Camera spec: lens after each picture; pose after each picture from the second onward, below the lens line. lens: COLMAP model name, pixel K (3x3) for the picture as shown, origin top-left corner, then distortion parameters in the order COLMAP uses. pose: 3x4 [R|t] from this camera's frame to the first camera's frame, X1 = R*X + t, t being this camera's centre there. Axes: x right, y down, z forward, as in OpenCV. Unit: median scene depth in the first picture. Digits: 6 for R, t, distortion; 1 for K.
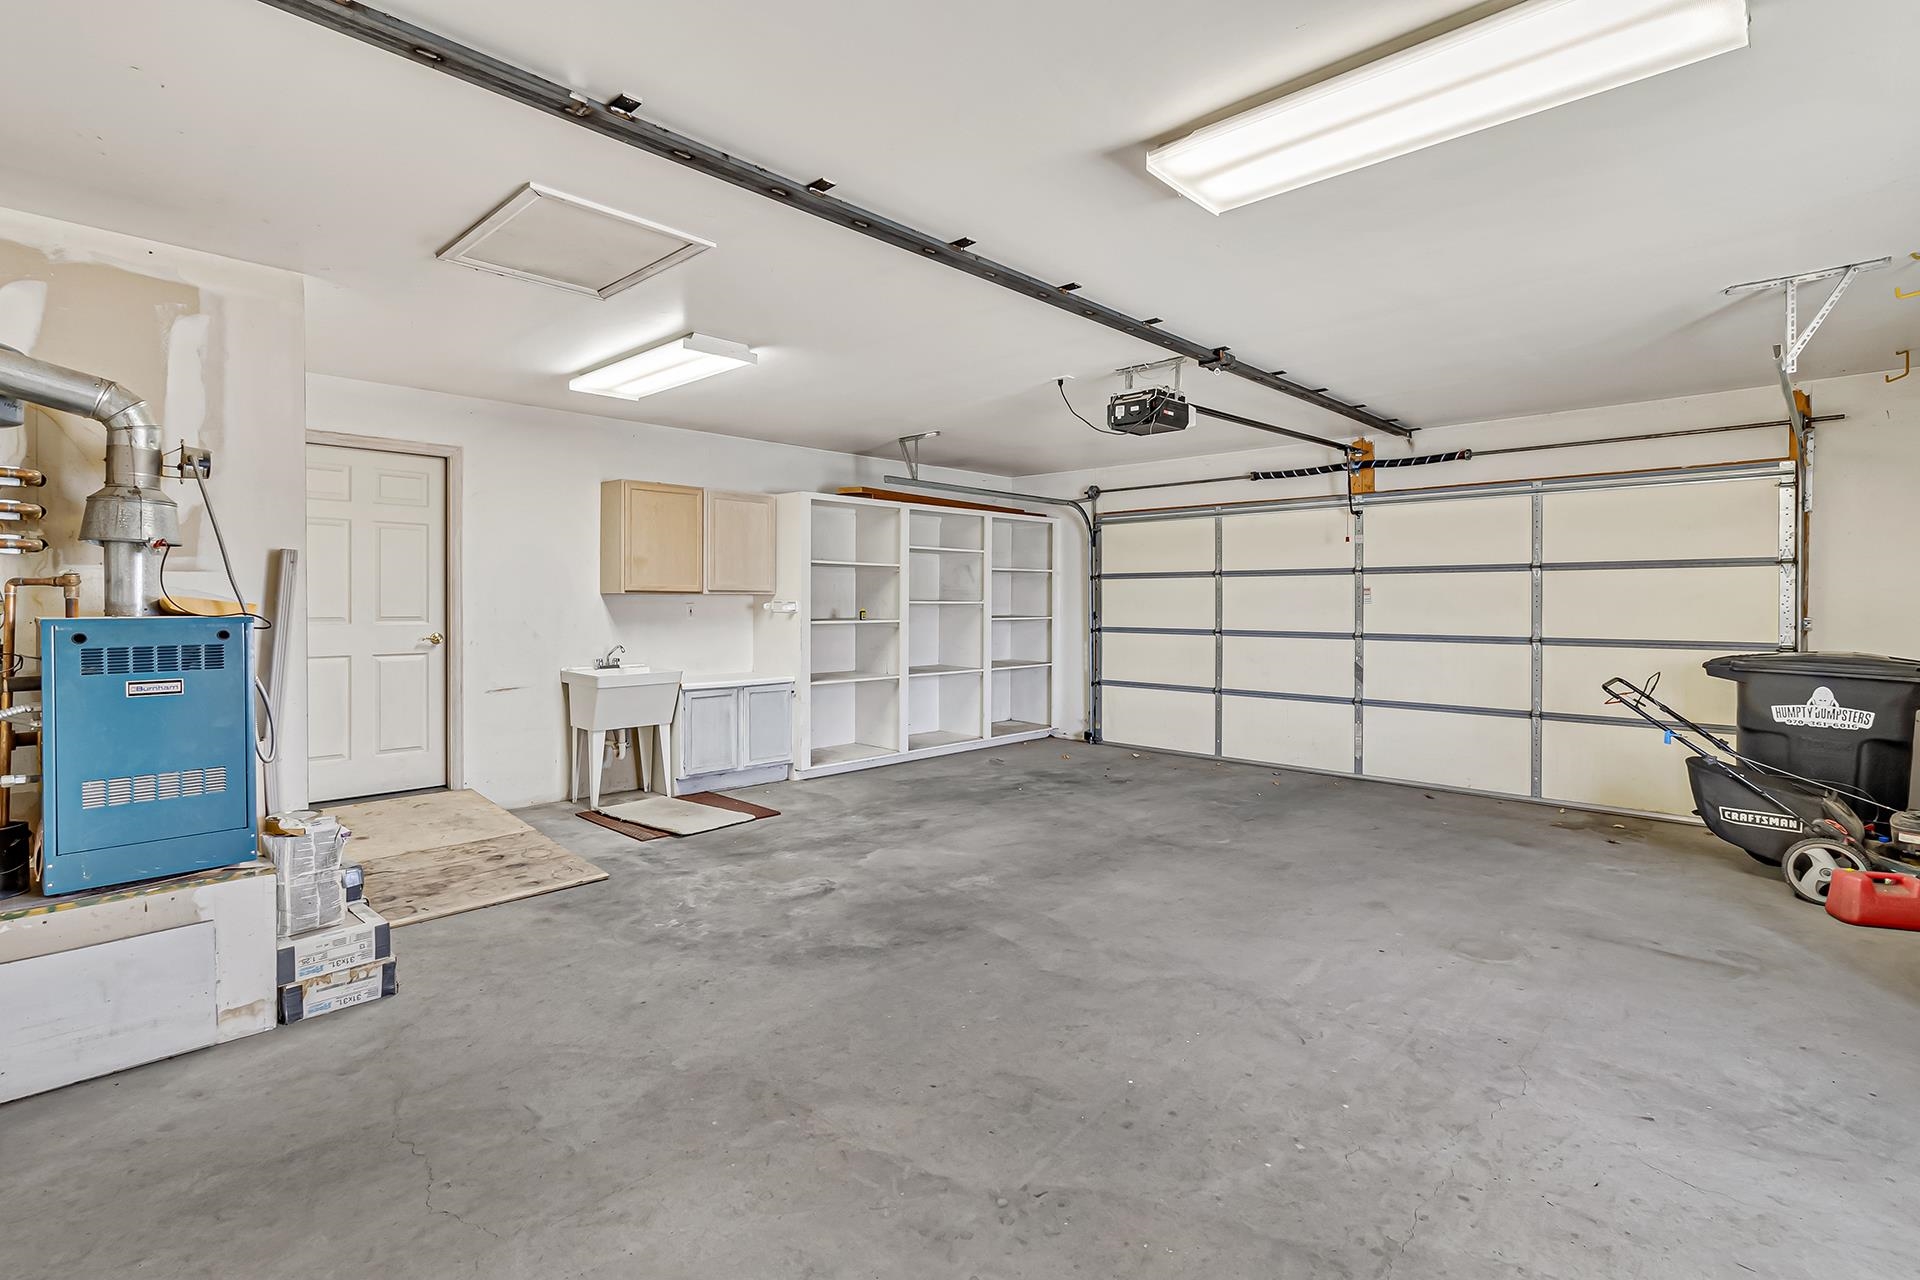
lens RADIAL K [[902.6, 0, 983.3], [0, 902.6, 601.4], [0, 0, 1]] dist [0.011148, 0.000122]
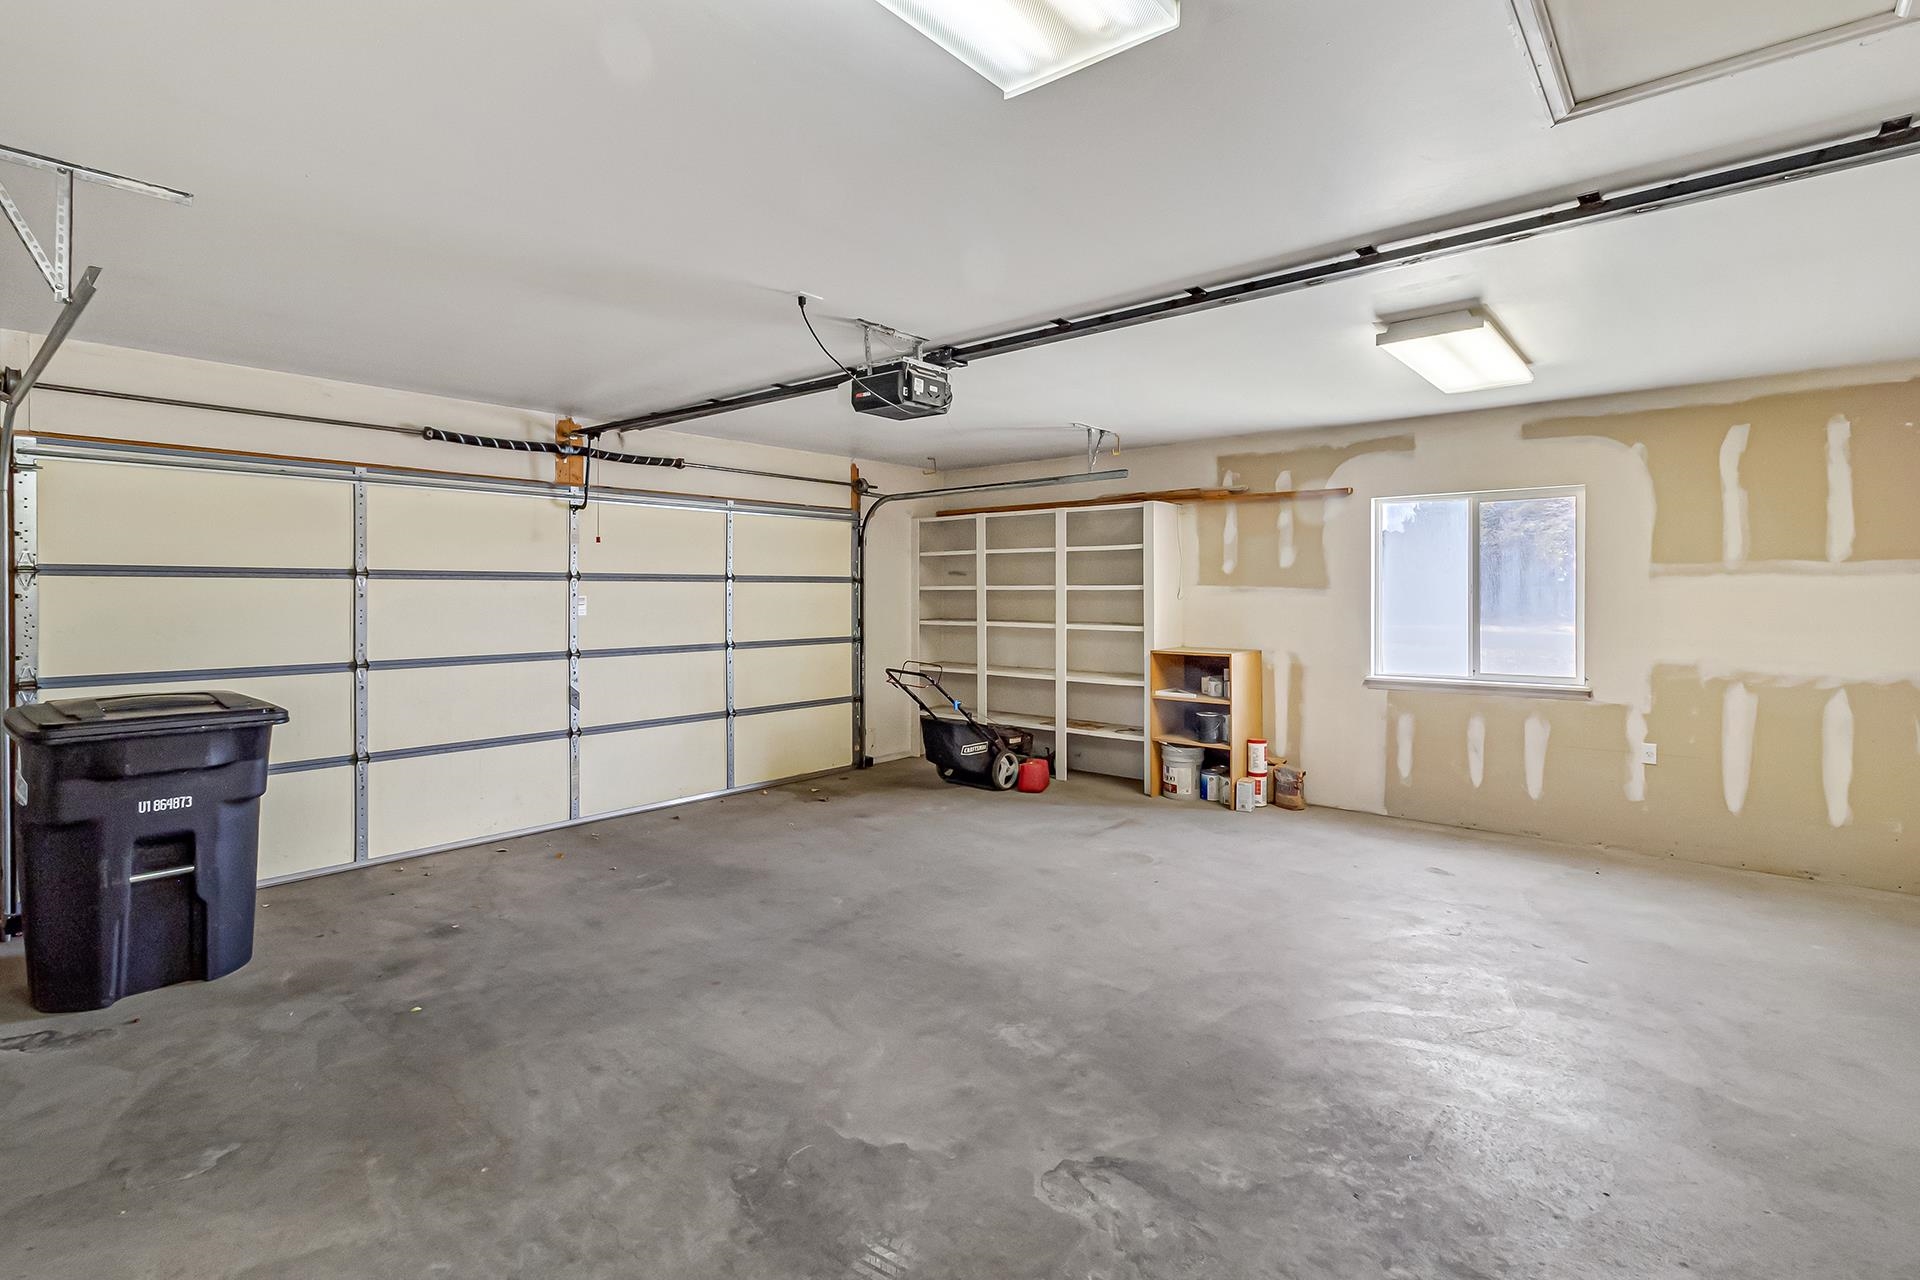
lens RADIAL K [[902.6, 0, 976.5], [0, 902.6, 595.4], [0, 0, 1]] dist [0.011148, 0.000122]
pose [[-0.051912, -0.004573, 0.998641, -0.678222], [0.000666, 0.999989, 0.004614, -0.030947], [-0.998651, 0.000904, -0.051908, 1.039123]]
